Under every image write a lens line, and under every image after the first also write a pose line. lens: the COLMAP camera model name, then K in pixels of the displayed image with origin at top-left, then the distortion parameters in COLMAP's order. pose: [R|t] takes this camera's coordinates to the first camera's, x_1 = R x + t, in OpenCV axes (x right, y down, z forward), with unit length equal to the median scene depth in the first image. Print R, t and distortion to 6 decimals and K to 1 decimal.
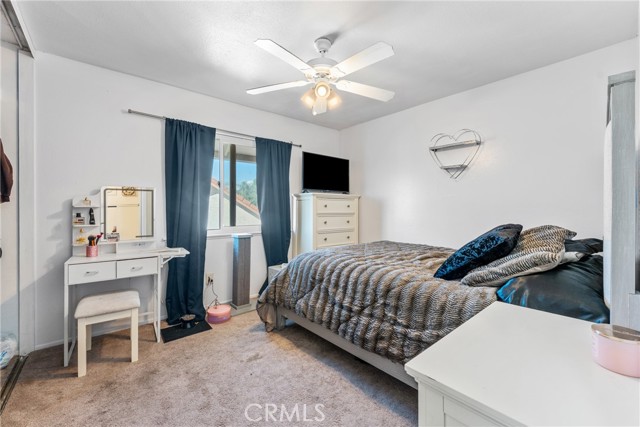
lens RADIAL K [[257.4, 0, 319.1], [0, 257.4, 211.0], [0, 0, 1]] dist [0.001532, 0.000070]
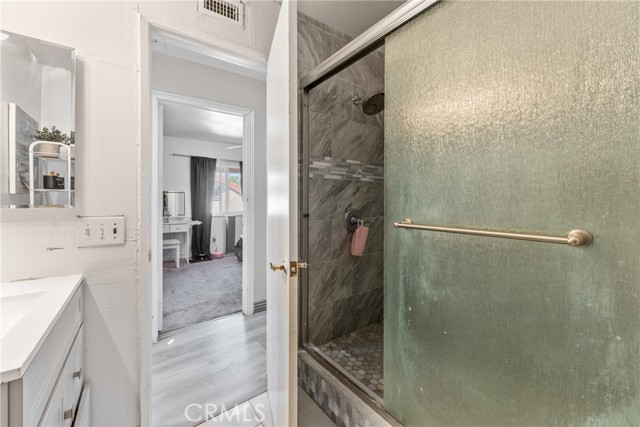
lens RADIAL K [[257.4, 0, 321.2], [0, 257.4, 208.9], [0, 0, 1]] dist [0.001532, 0.000070]
pose [[0.997318, -0.002750, -0.073141, 0.561804], [0.003042, 0.999988, 0.003886, 0.044656], [0.073130, -0.004098, 0.997314, -0.924943]]
